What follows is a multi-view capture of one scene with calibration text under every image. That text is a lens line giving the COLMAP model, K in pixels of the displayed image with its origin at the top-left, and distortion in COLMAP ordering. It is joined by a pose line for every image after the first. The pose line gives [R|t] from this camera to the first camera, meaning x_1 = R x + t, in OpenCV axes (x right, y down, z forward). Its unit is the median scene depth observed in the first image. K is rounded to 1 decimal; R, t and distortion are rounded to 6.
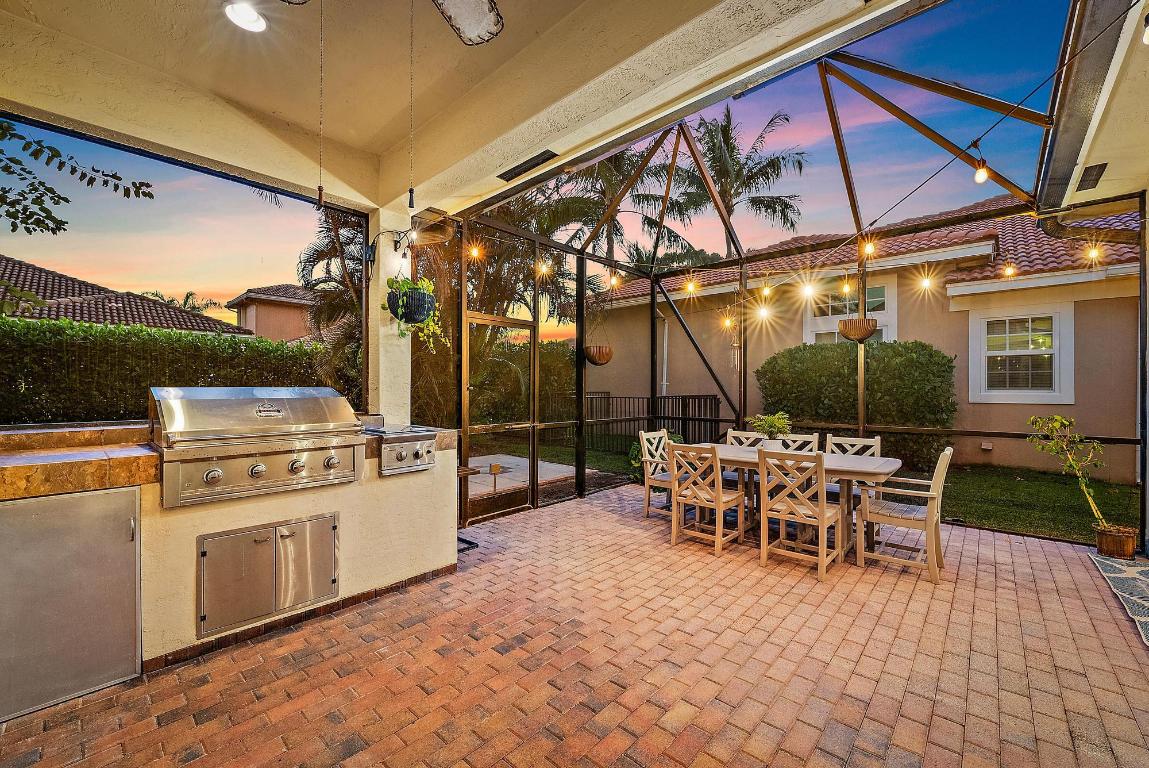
lens RADIAL K [[461.5, 0, 578.4], [0, 461.5, 385.5], [0, 0, 1]] dist [0.001024, -0.000096]
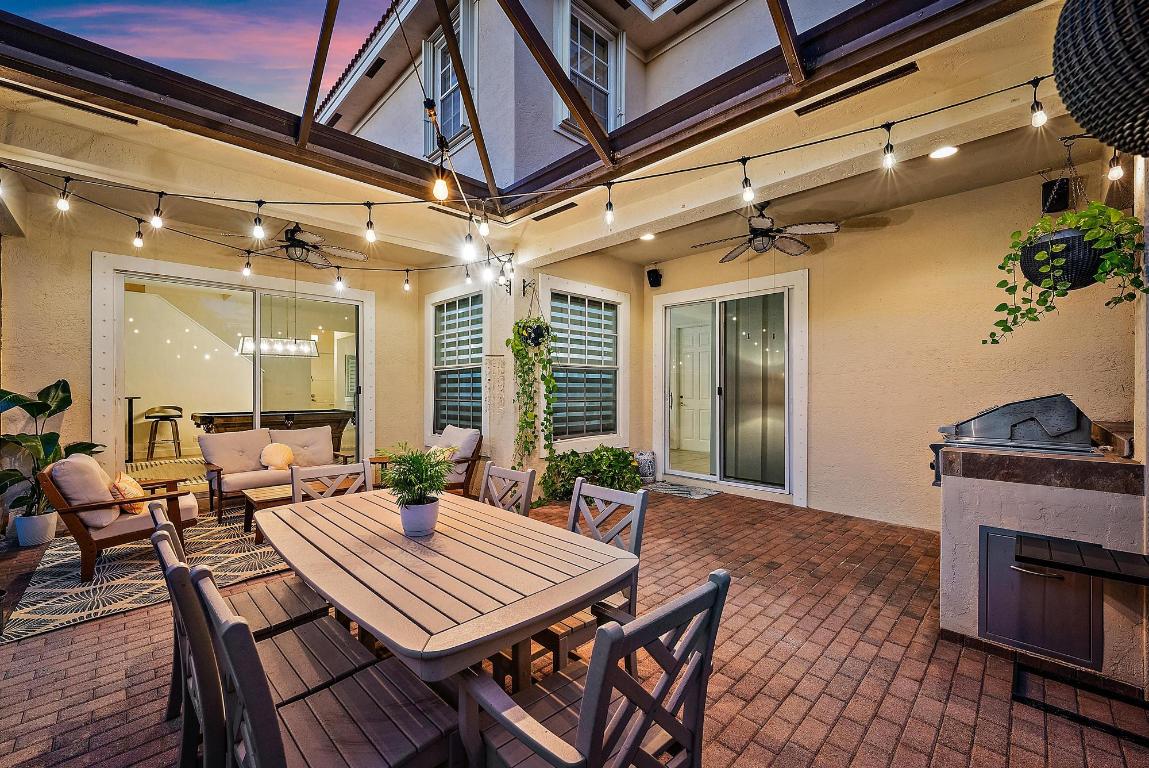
lens RADIAL K [[461.5, 0, 577.7], [0, 461.5, 392.0], [0, 0, 1]] dist [0.001024, -0.000096]
pose [[-0.998423, -0.002533, 0.056084, 0.376145], [-0.002733, 0.999990, -0.003499, 0.010892], [-0.056074, -0.003647, -0.998420, 2.386798]]
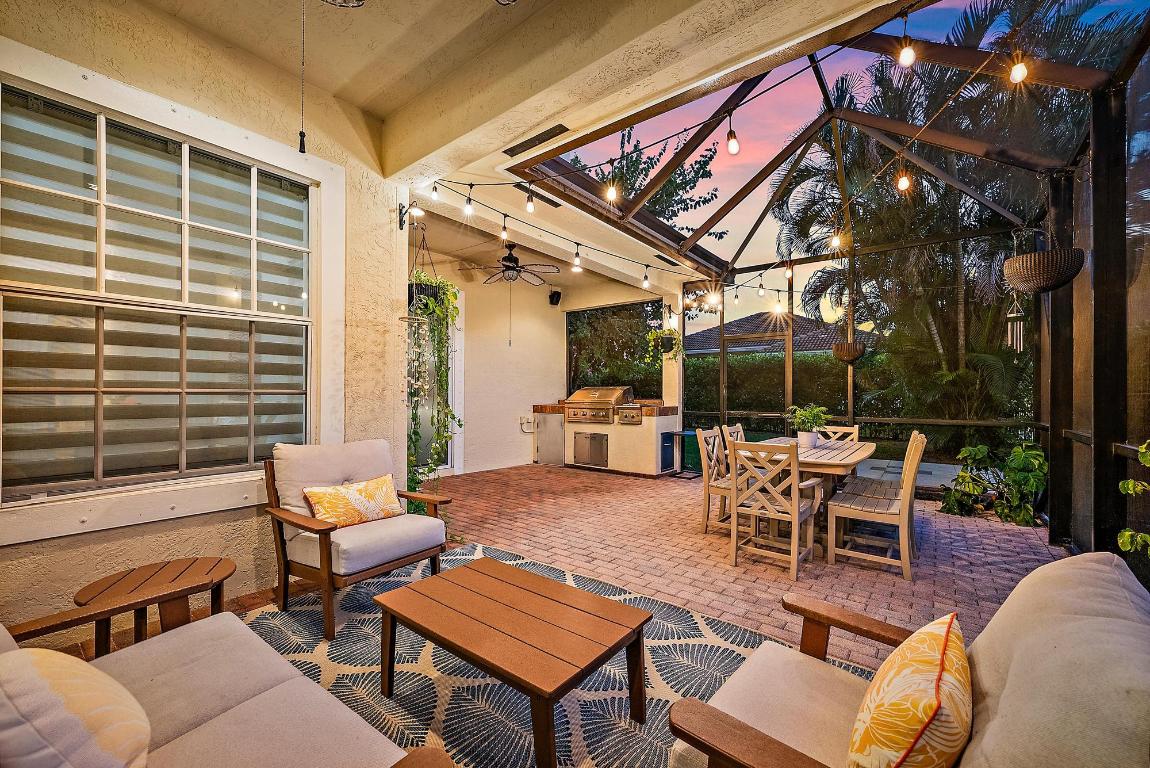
lens RADIAL K [[461.9, 0, 580.7], [0, 461.9, 390.1], [0, 0, 1]] dist [0.001024, -0.000096]
pose [[0.074265, -0.007429, -0.997211, 2.220124], [-0.005868, 0.999952, -0.007887, 0.048663], [0.997221, 0.006437, 0.074218, 0.717098]]
